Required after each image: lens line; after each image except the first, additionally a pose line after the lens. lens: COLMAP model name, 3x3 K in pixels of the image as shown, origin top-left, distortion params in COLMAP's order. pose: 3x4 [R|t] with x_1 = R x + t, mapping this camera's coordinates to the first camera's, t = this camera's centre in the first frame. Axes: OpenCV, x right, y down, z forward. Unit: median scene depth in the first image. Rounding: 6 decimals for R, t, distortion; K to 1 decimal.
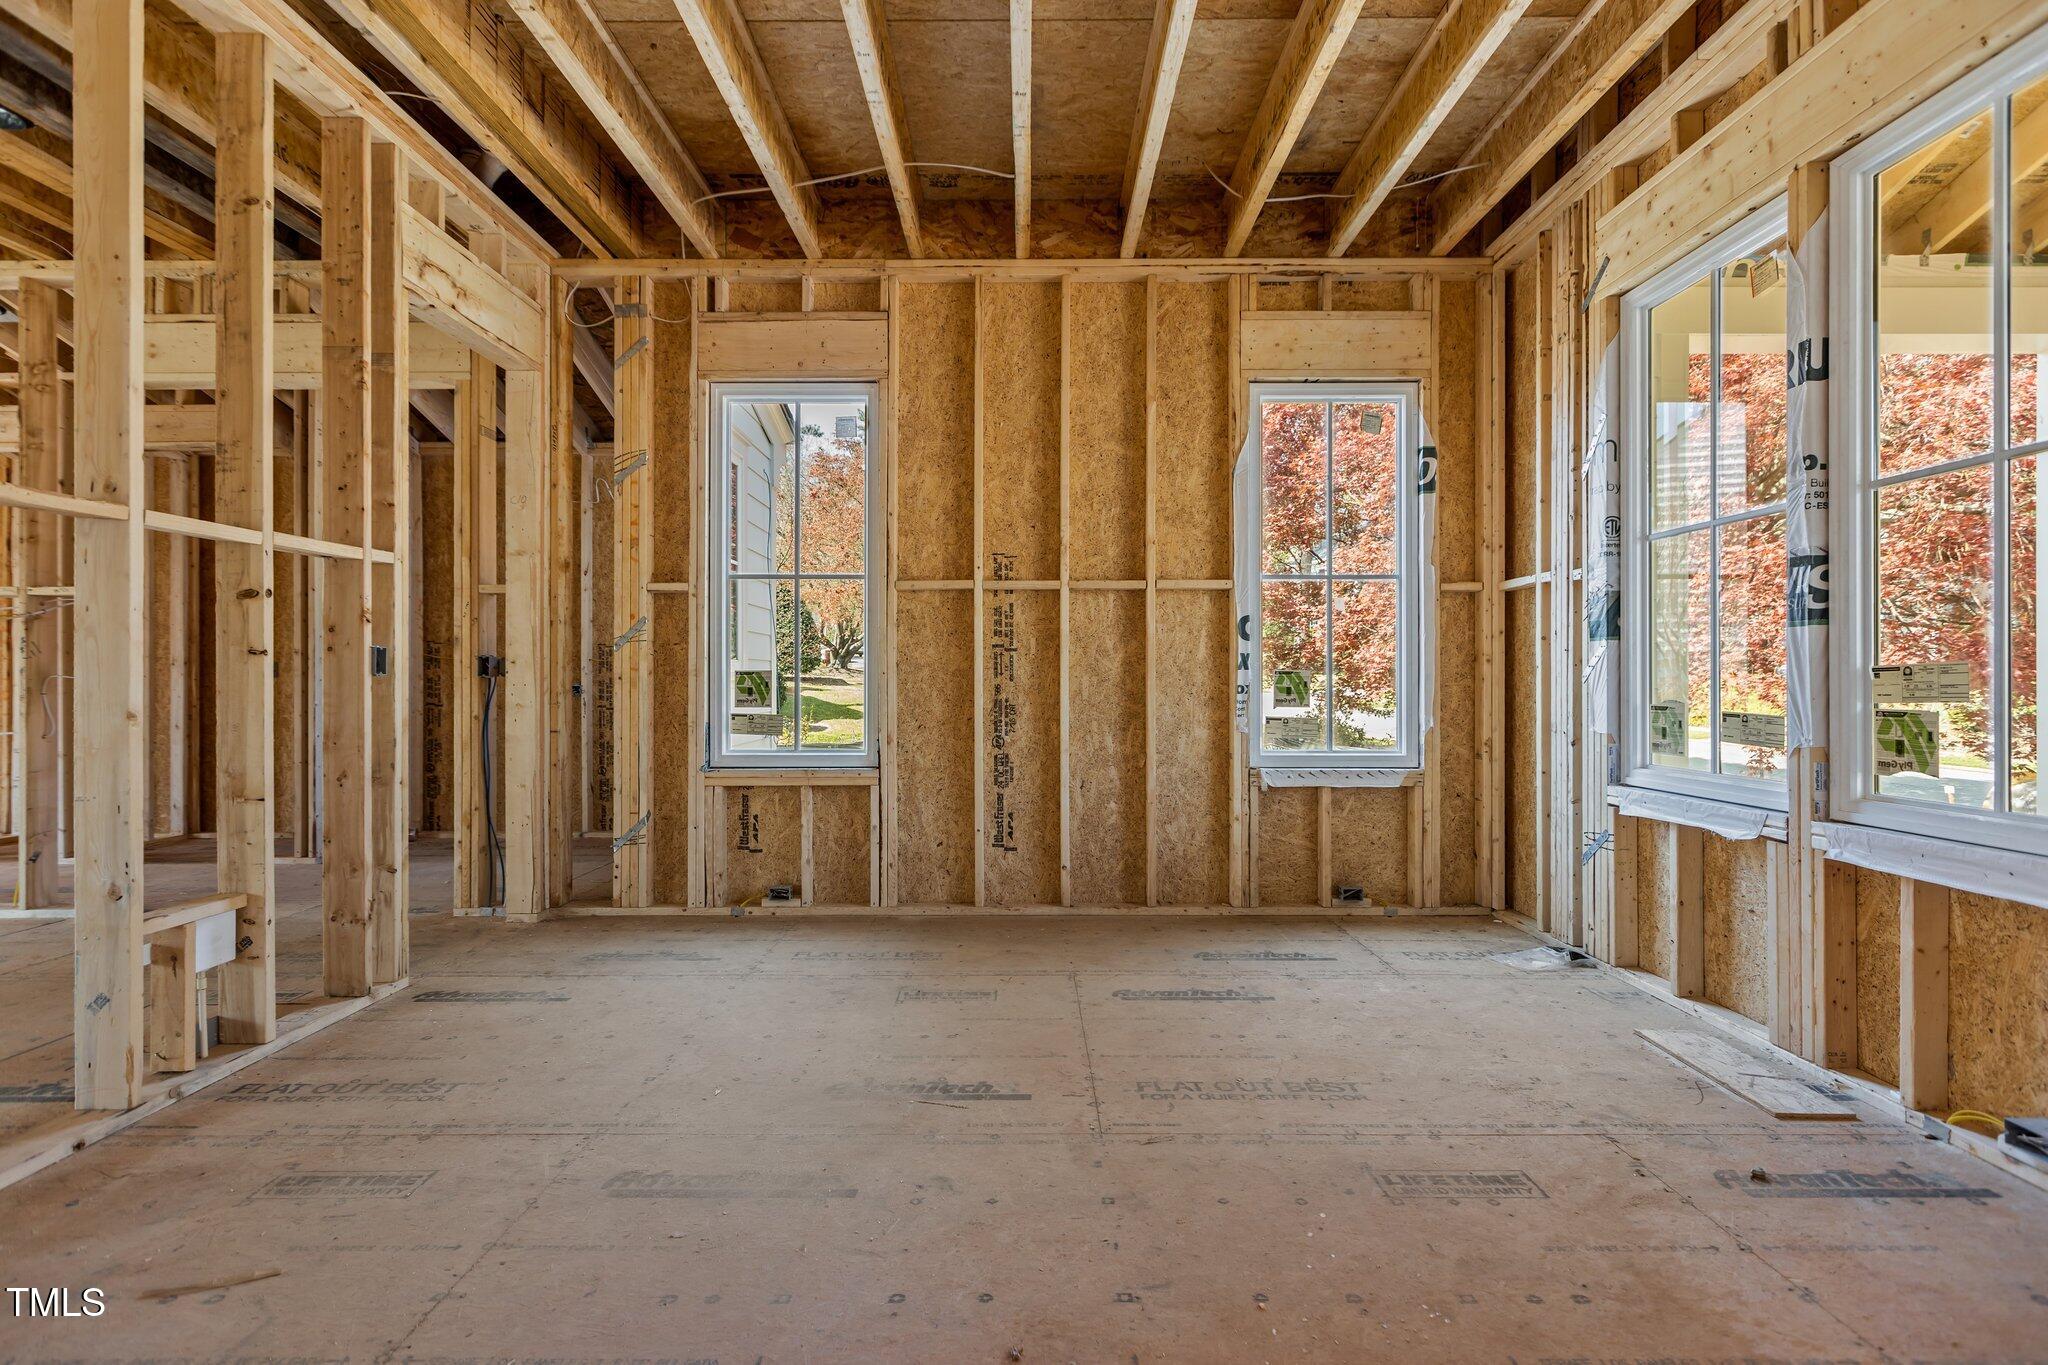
lens RADIAL K [[929.4, 0, 1015.0], [0, 929.4, 675.9], [0, 0, 1]] dist [0.002267, -0.000006]
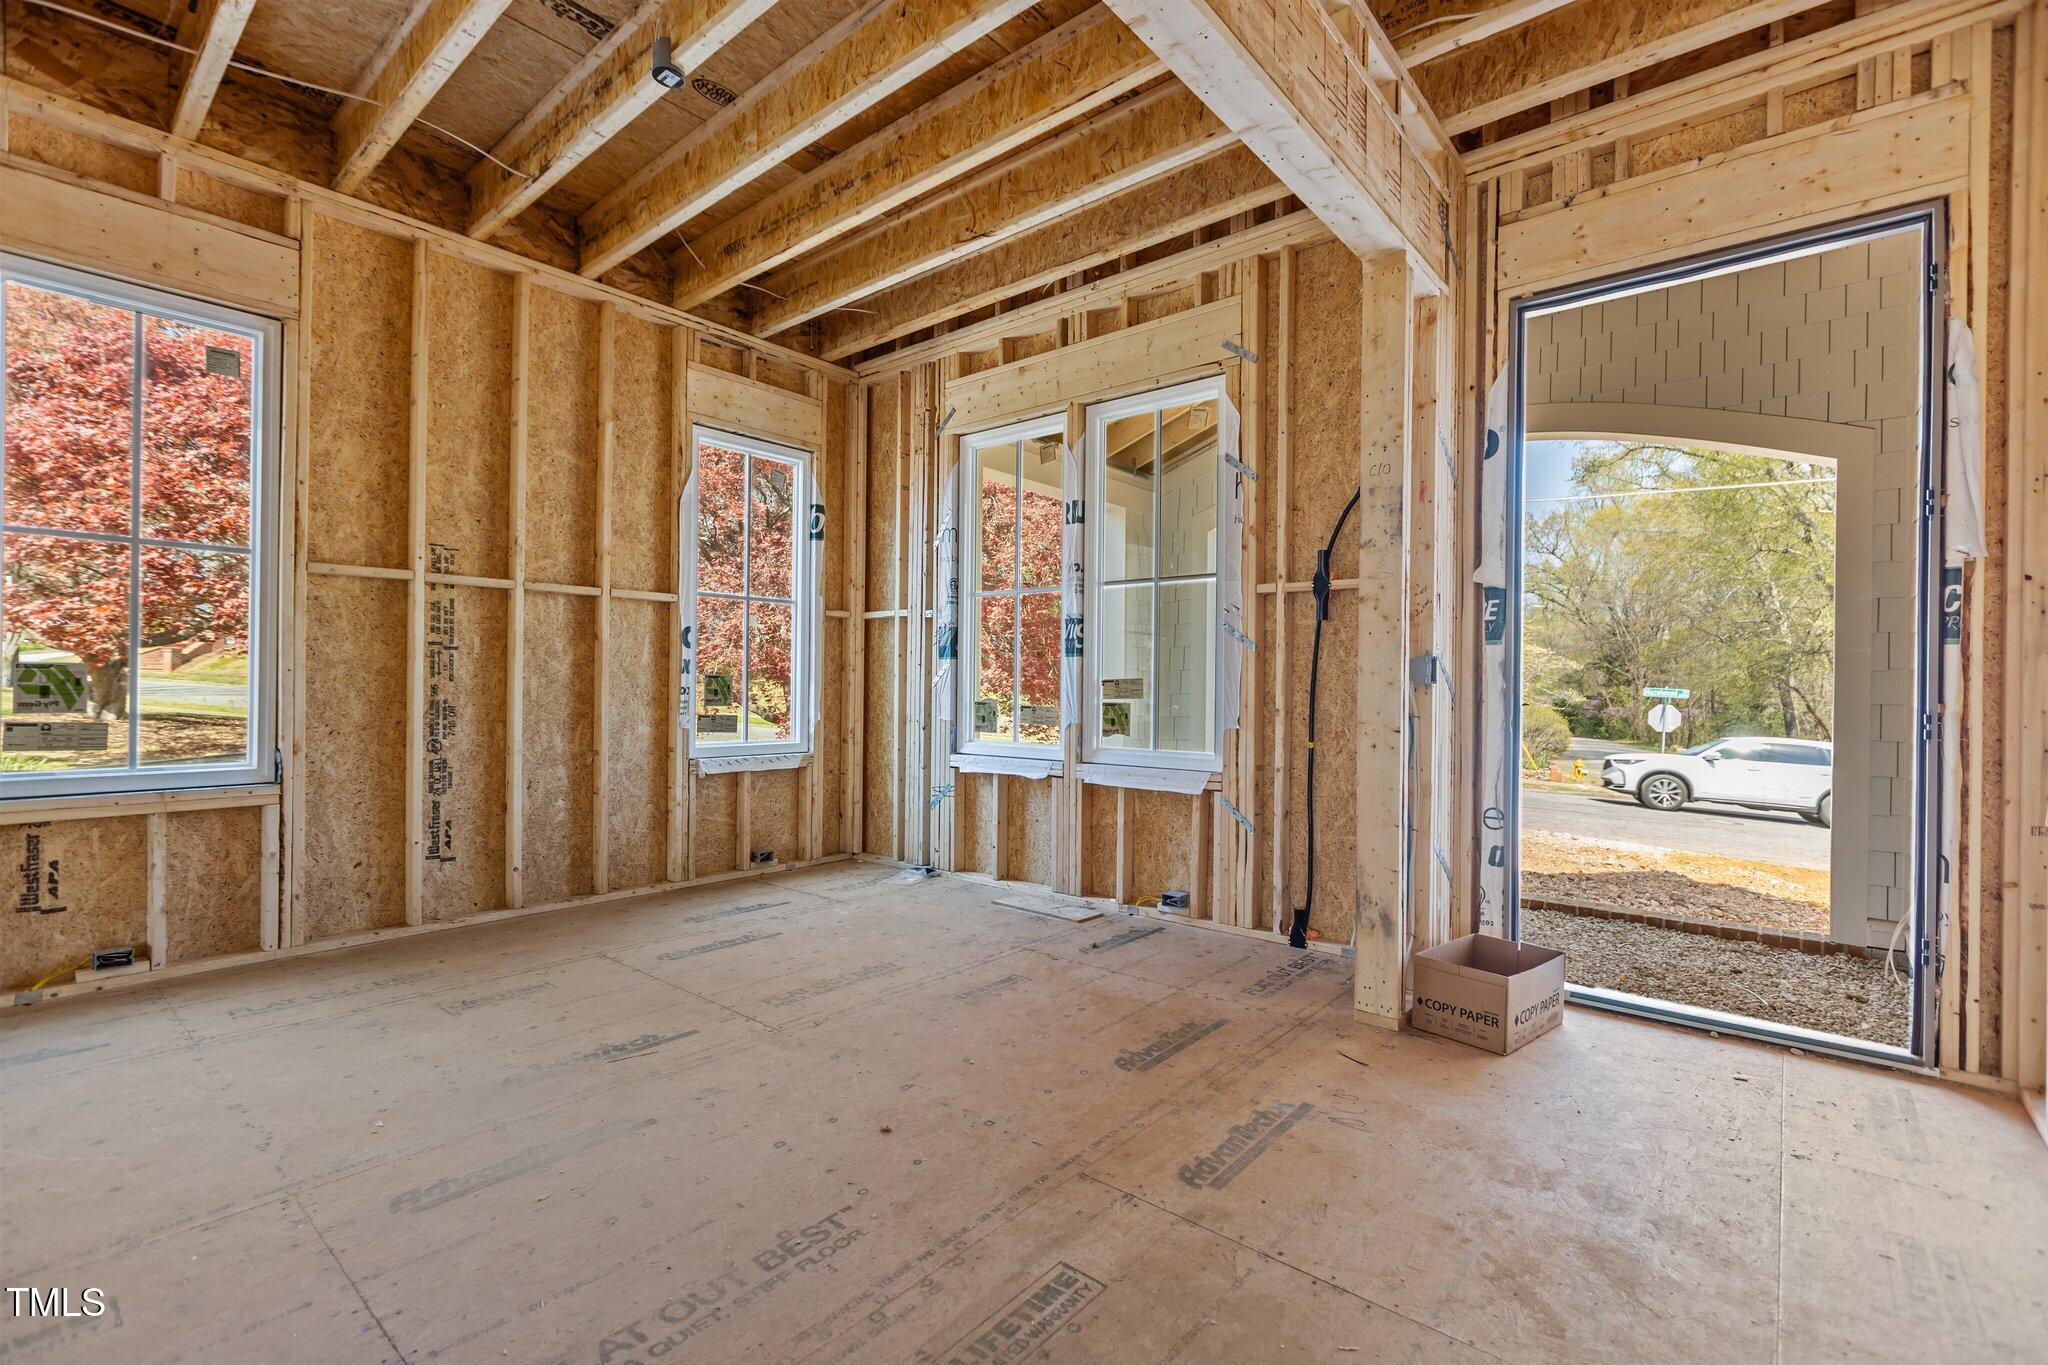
lens RADIAL K [[913.7, 0, 1024.0], [0, 913.7, 682.5], [0, 0, 1]] dist [0.003246, 0.000650]
pose [[0.639922, 0.010354, 0.768370, -0.352192], [-0.013934, 0.999901, -0.001869, 0.000536], [-0.768314, -0.009510, 0.640003, -0.040998]]
